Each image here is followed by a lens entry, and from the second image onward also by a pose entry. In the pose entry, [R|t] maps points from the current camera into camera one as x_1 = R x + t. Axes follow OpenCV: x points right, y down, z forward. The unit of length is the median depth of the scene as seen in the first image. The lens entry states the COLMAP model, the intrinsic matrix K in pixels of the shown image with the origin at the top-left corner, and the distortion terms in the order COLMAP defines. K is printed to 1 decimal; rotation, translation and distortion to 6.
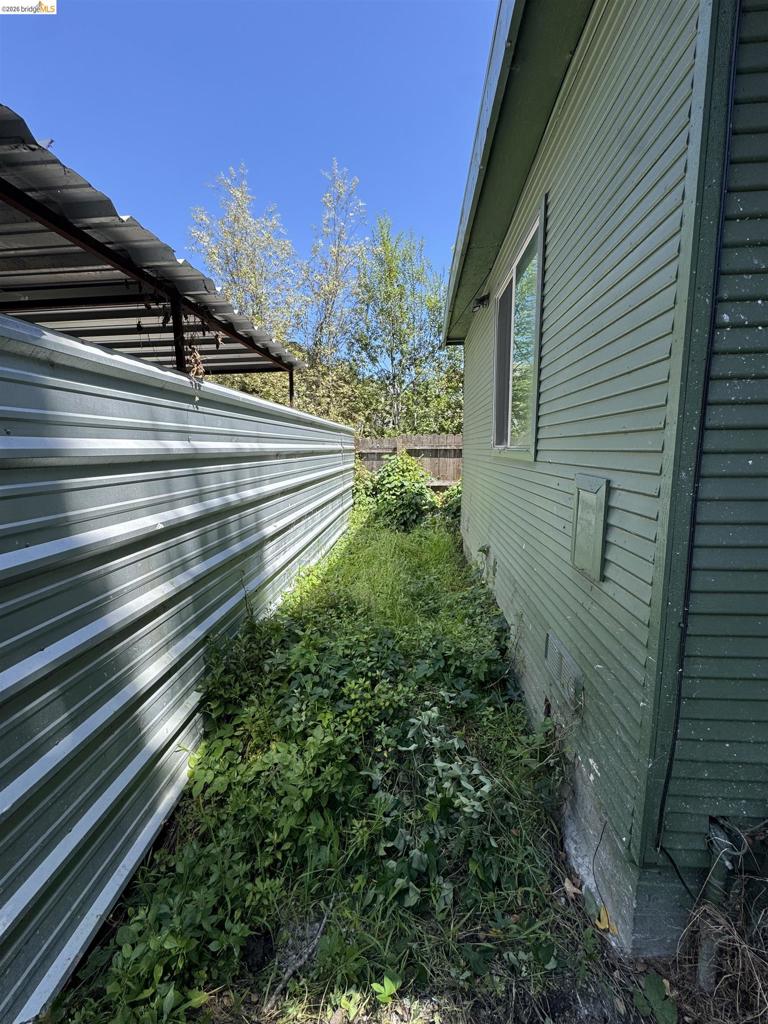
lens RADIAL K [[410.7, 0, 385.3], [0, 410.7, 510.1], [0, 0, 1]] dist [-0.002074, 0.000072]
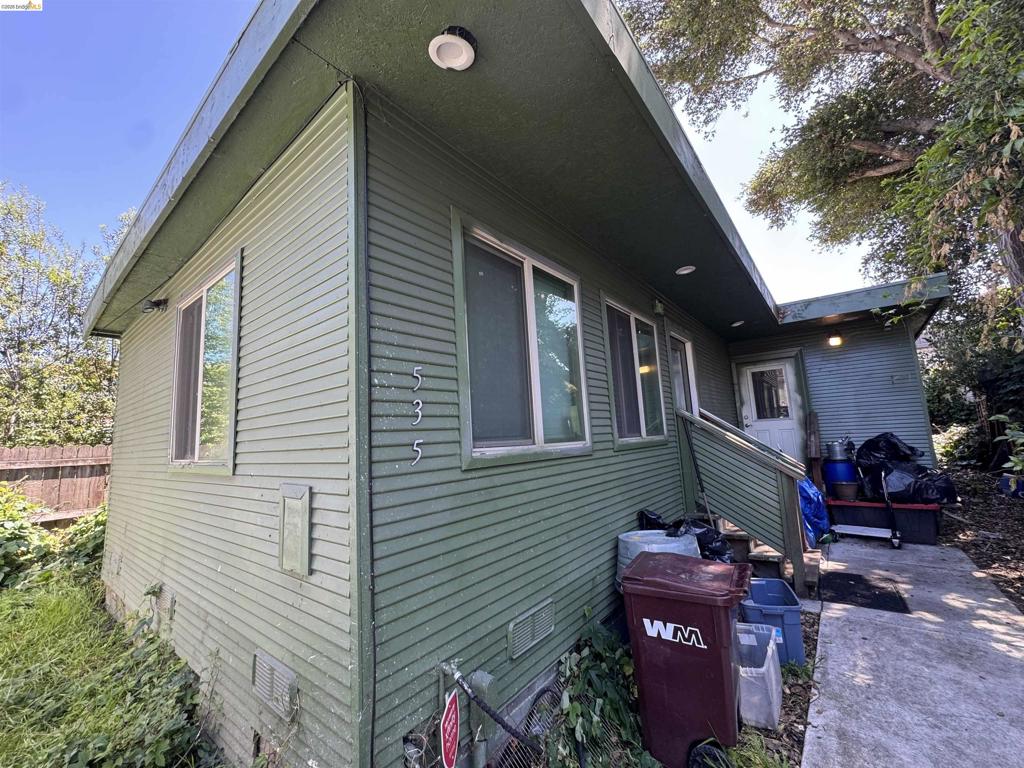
lens RADIAL K [[410.7, 0, 512.9], [0, 410.7, 384.1], [0, 0, 1]] dist [-0.002074, 0.000072]
pose [[0.555902, 0.089151, 0.826453, -0.106615], [0.168407, 0.961535, -0.216999, 0.000627], [-0.814010, 0.259811, 0.519506, -0.141254]]
